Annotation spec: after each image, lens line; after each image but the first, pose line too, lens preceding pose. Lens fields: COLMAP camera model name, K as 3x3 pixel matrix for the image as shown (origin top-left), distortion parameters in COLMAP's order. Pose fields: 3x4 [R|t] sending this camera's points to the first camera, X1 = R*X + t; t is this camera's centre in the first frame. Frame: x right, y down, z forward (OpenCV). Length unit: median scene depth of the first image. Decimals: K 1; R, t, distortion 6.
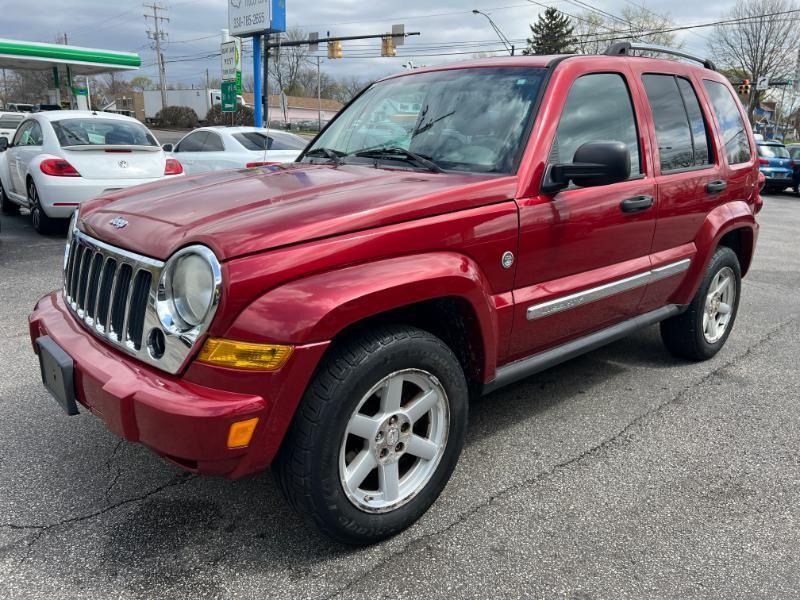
lens RADIAL K [[603.1, 0, 401.8], [0, 603.1, 298.8], [0, 0, 1]] dist [0.042187, -0.044925]
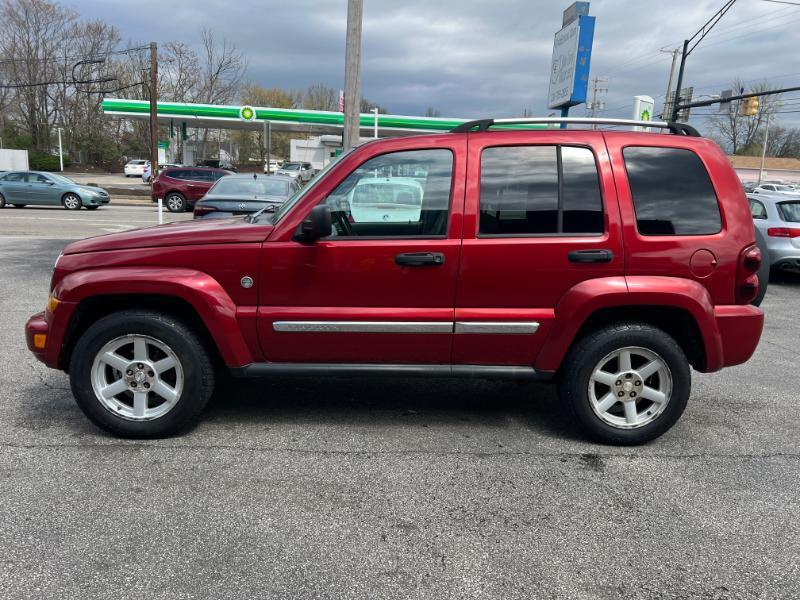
lens RADIAL K [[603.1, 0, 401.8], [0, 603.1, 298.8], [0, 0, 1]] dist [0.042187, -0.044925]
pose [[0.767087, 0.123435, -0.629557, 0.115595], [-0.182756, 0.982700, -0.030006, -0.004362], [0.614962, 0.138072, 0.776375, 0.009832]]
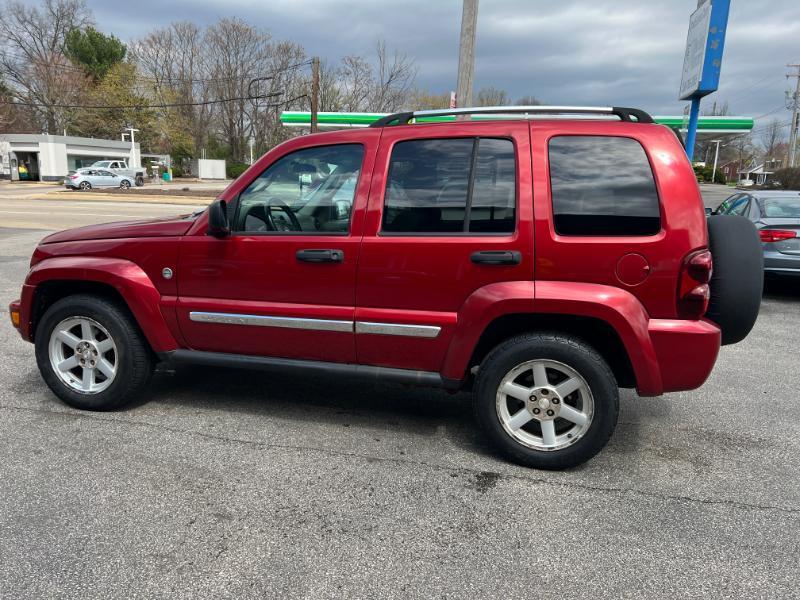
lens RADIAL K [[602.5, 0, 397.2], [0, 602.5, 302.3], [0, 0, 1]] dist [0.051677, -0.056283]
pose [[0.555536, 0.154172, -0.817075, 0.149794], [-0.228917, 0.973044, 0.027959, -0.014401], [0.799360, 0.171510, 0.575853, 0.049804]]
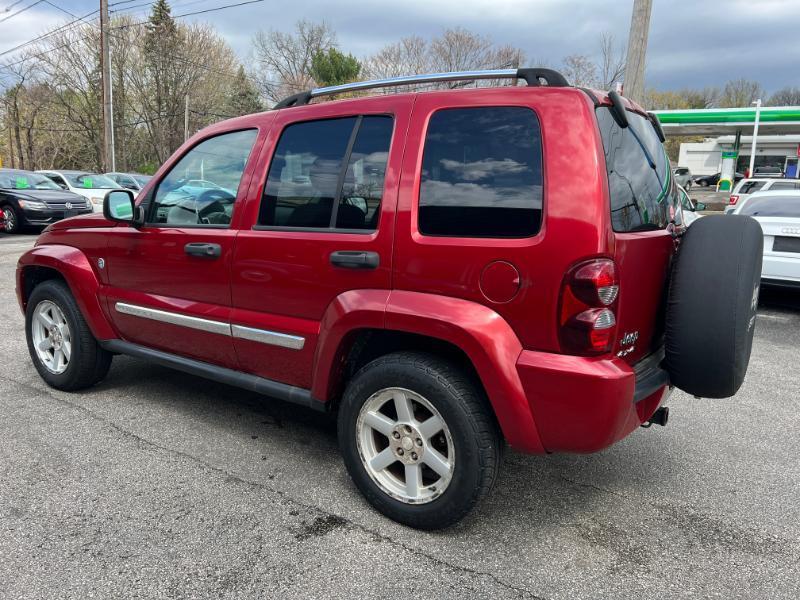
lens RADIAL K [[603.1, 0, 401.8], [0, 603.1, 298.8], [0, 0, 1]] dist [0.042187, -0.044925]
pose [[0.235409, 0.168455, -0.957186, 0.158653], [-0.270874, 0.957213, 0.101841, -0.029249], [0.933386, 0.235302, 0.270967, 0.111442]]
